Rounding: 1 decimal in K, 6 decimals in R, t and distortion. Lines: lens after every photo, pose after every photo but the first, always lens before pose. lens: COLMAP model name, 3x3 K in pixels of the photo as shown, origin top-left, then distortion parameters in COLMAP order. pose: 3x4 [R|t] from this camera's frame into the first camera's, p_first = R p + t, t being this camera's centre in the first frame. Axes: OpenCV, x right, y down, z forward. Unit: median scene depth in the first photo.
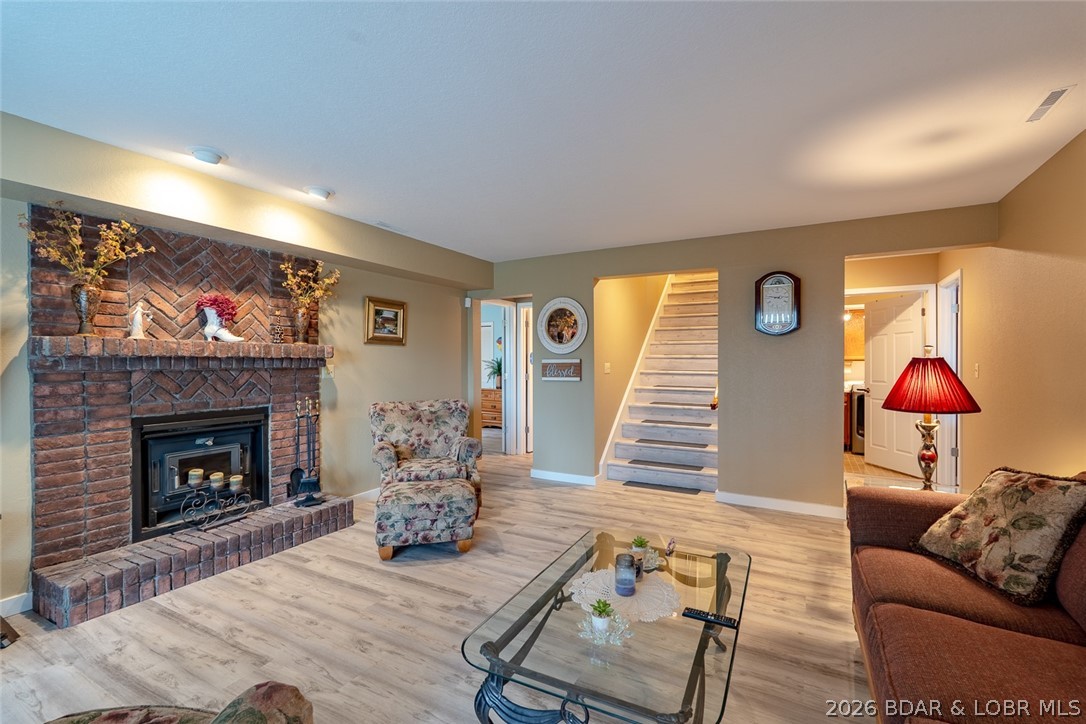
lens RADIAL K [[482.7, 0, 542.7], [0, 482.7, 367.2], [0, 0, 1]] dist [-0.005491, 0.001216]
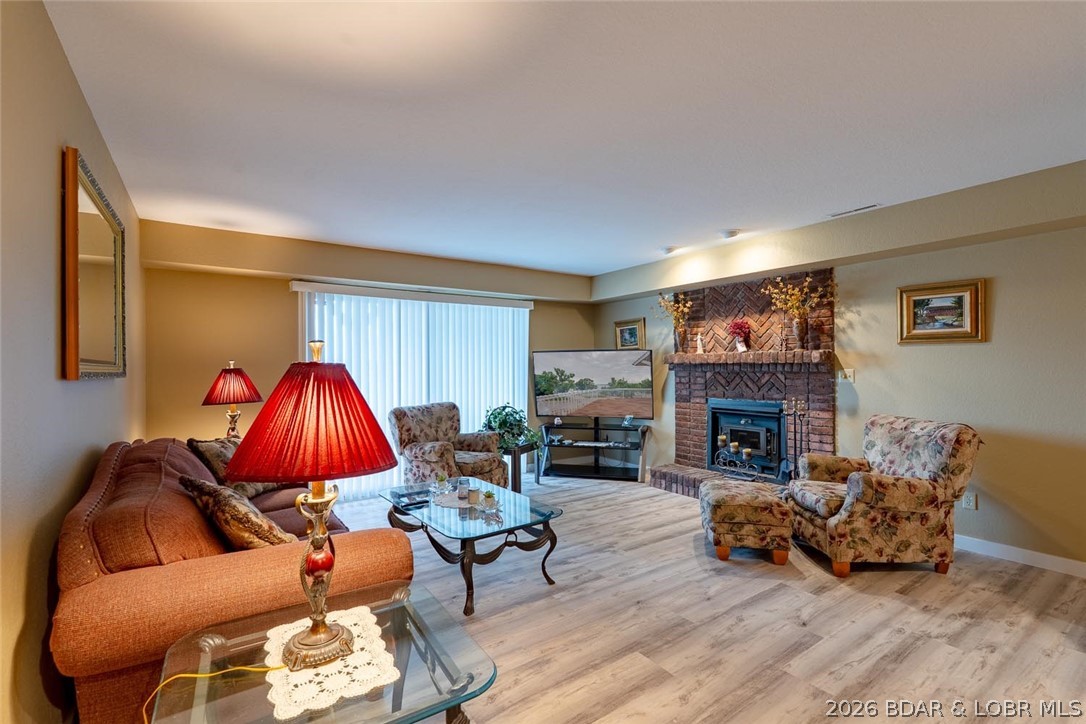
lens RADIAL K [[482.7, 0, 541.0], [0, 482.7, 362.0], [0, 0, 1]] dist [-0.005491, 0.001216]
pose [[-0.440432, -0.002006, -0.897784, 0.791164], [-0.002343, 0.999997, -0.001085, -0.018939], [0.897783, 0.001626, -0.440435, 0.976875]]
